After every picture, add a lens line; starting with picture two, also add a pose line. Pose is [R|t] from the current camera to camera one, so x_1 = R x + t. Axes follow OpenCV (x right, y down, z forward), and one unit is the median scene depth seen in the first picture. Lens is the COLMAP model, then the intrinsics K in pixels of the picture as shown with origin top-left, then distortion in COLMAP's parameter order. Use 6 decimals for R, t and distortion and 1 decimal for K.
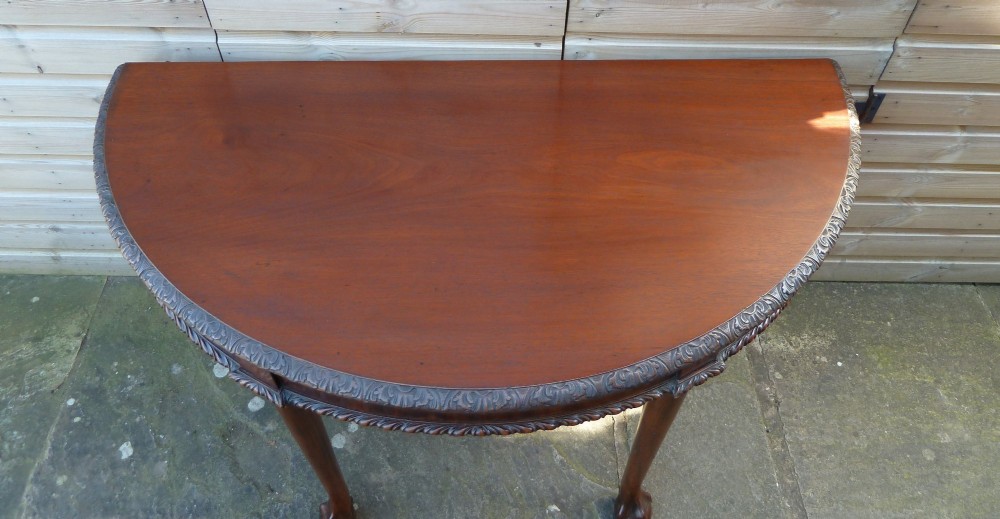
lens RADIAL K [[751.6, 0, 499.2], [0, 751.6, 143.2], [0, 0, 1]] dist [-0.033485, 0.009078]
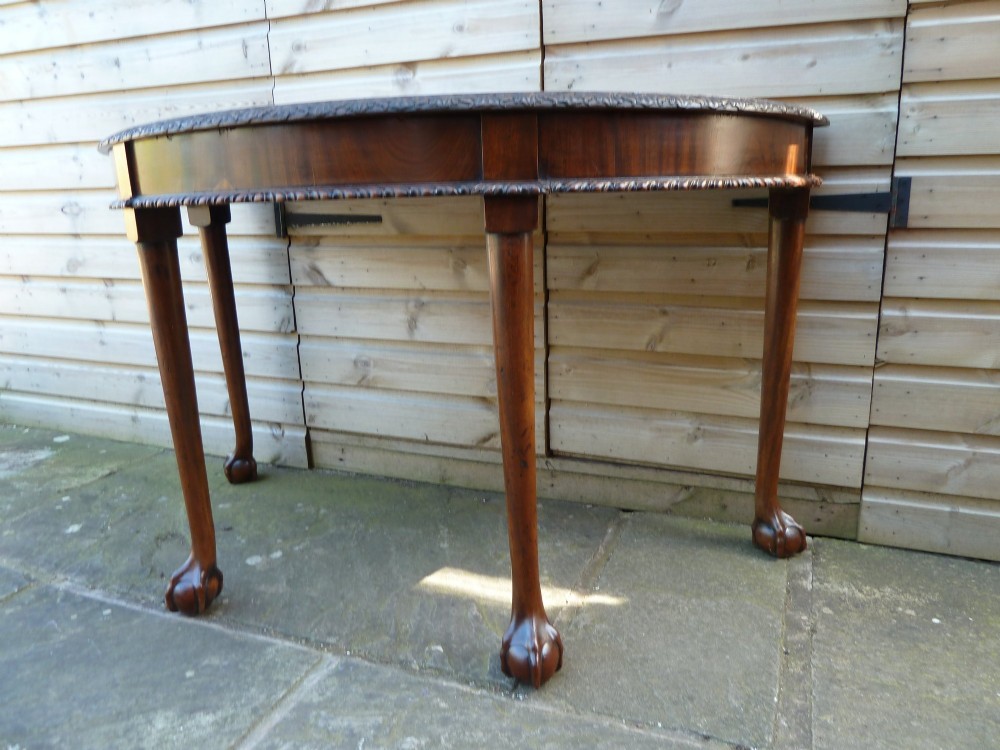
lens RADIAL K [[752.4, 0, 500.1], [0, 752.4, 371.1], [0, 0, 1]] dist [-0.035991, 0.010265]
pose [[0.922232, 0.048948, -0.383526, 0.385138], [-0.247343, 0.837107, -0.487928, 0.587475], [0.297170, 0.544845, 0.784113, 0.291485]]
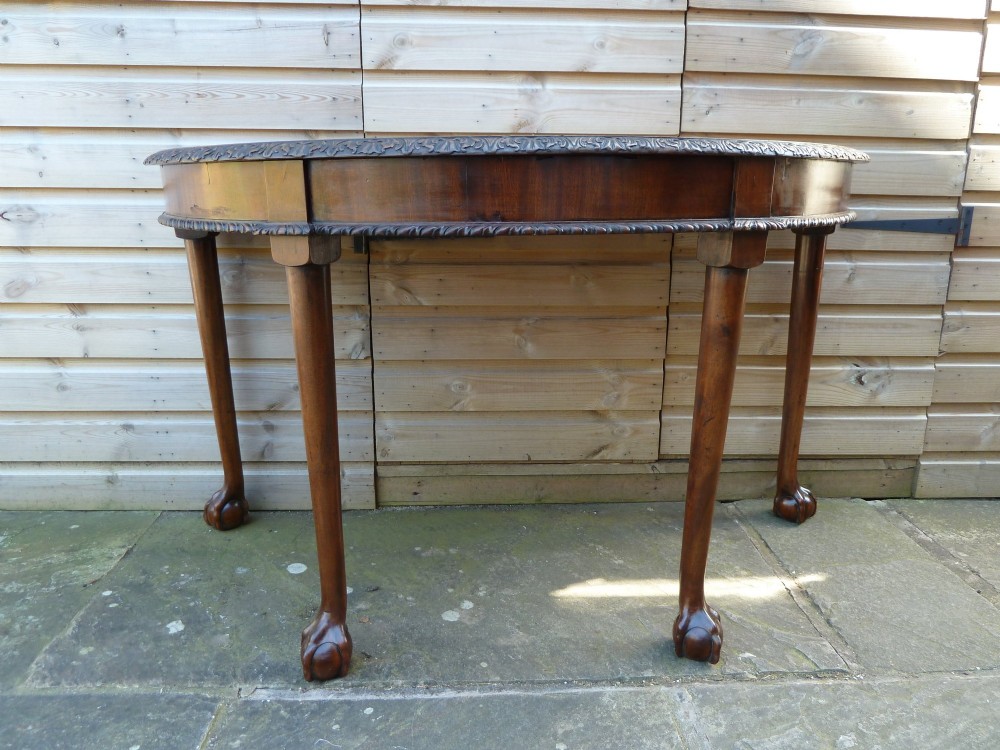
lens RADIAL K [[752.4, 0, 499.3], [0, 752.4, 371.2], [0, 0, 1]] dist [-0.035991, 0.010265]
pose [[0.999206, -0.023083, 0.032469, -0.190005], [0.036813, 0.846528, -0.531069, 0.620122], [-0.015227, 0.531843, 0.846706, 0.206698]]
